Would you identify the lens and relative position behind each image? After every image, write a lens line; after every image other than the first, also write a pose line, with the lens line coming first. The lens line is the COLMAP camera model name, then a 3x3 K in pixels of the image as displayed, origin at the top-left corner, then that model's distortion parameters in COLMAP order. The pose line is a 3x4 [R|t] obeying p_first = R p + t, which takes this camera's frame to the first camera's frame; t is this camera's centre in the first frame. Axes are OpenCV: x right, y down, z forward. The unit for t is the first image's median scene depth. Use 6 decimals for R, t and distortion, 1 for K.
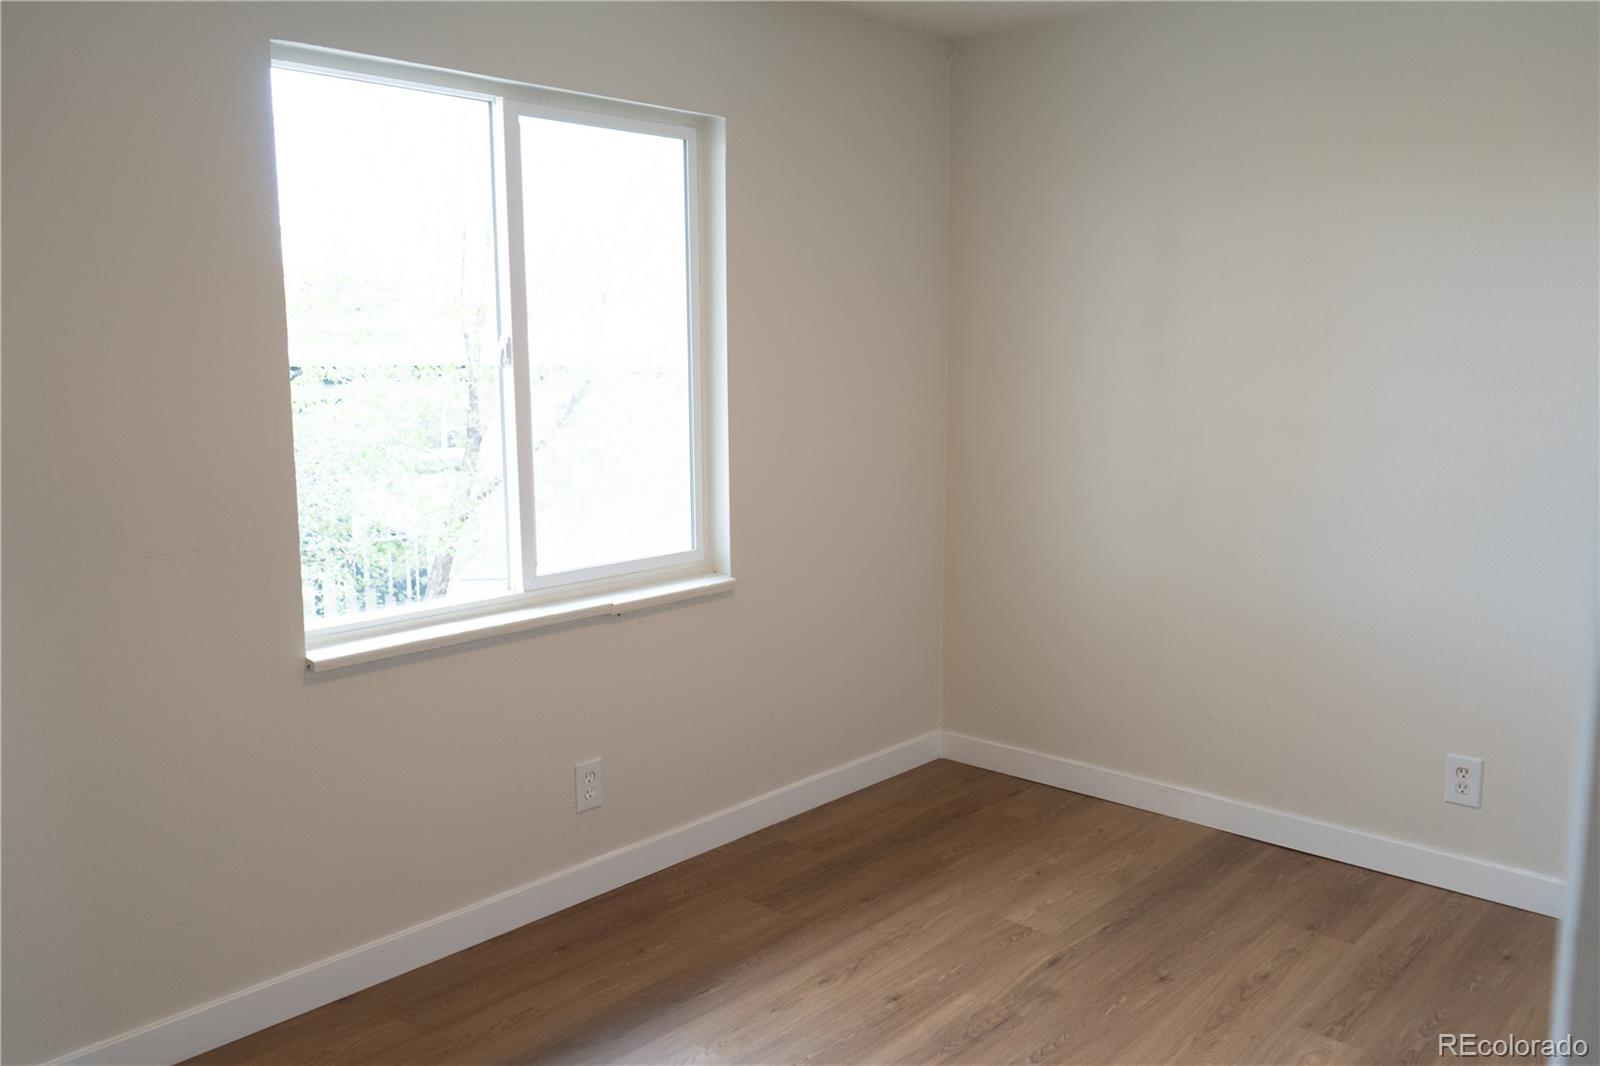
lens RADIAL K [[1287.6, 0, 799.7], [0, 1287.6, 533.4], [0, 0, 1]] dist [-0.011702, 0.008146]
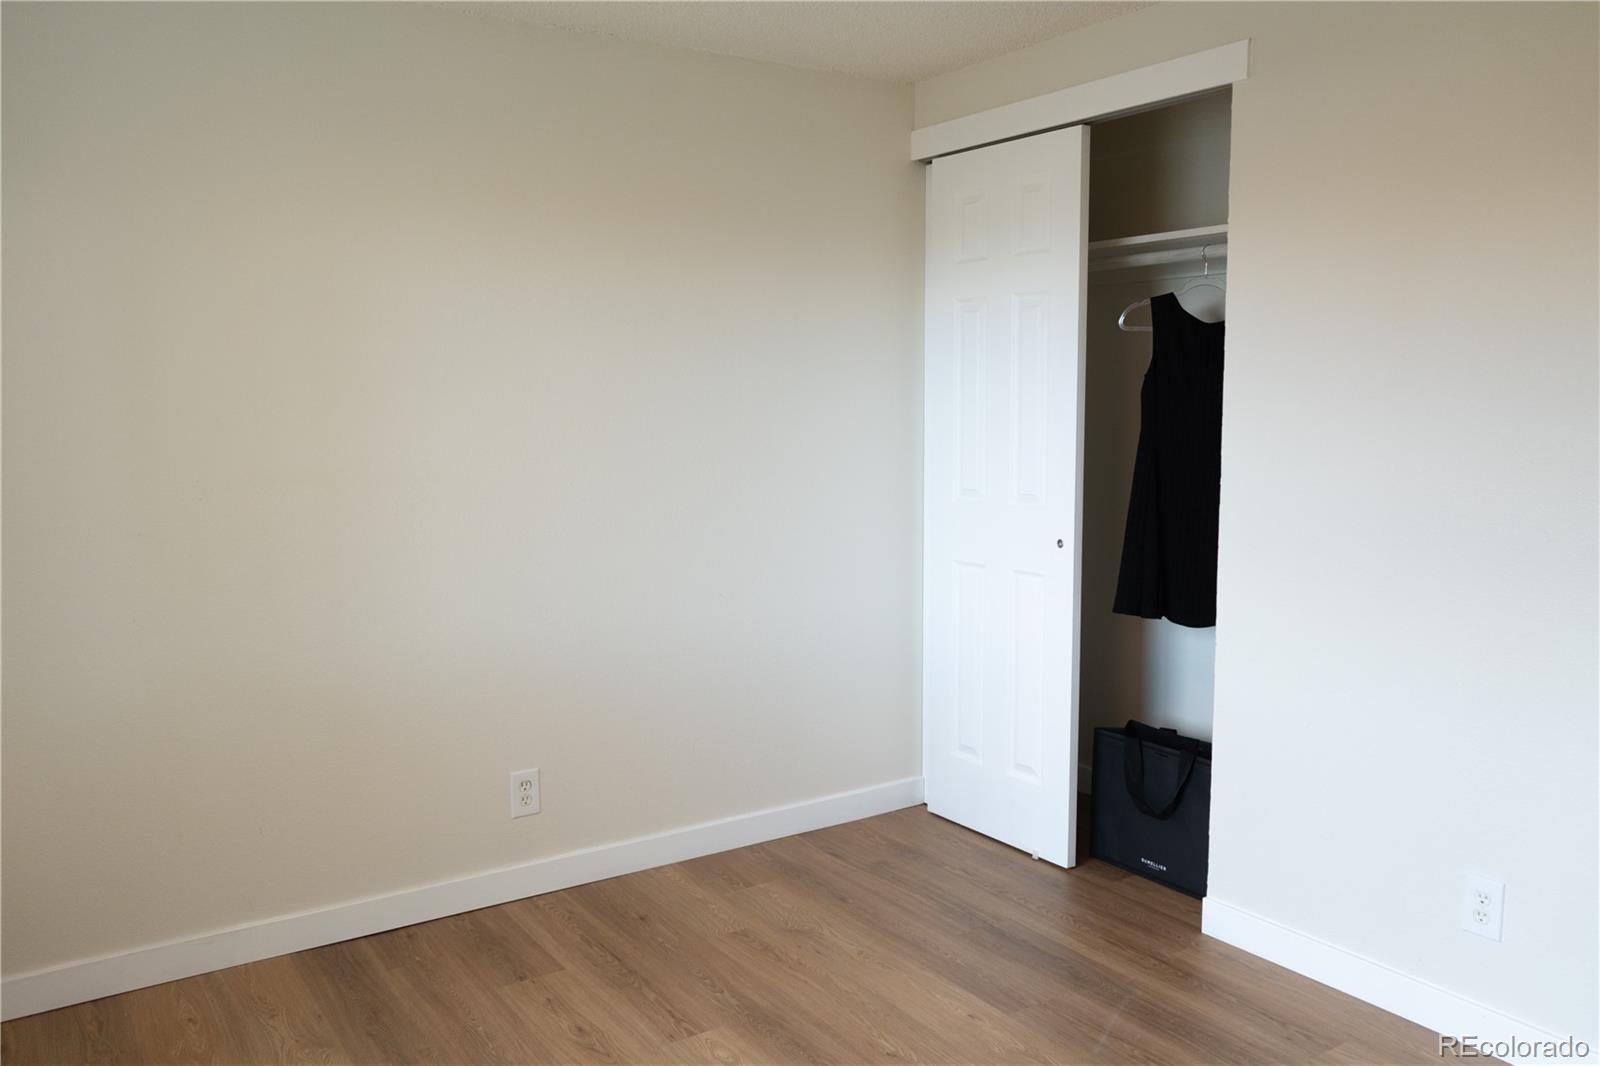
lens RADIAL K [[1287.6, 0, 800.1], [0, 1287.6, 532.5], [0, 0, 1]] dist [-0.011702, 0.008146]
pose [[0.228780, -0.106742, 0.967608, -0.456769], [0.146691, 0.986401, 0.074131, -0.069747], [-0.962362, 0.124979, 0.241327, 0.497827]]
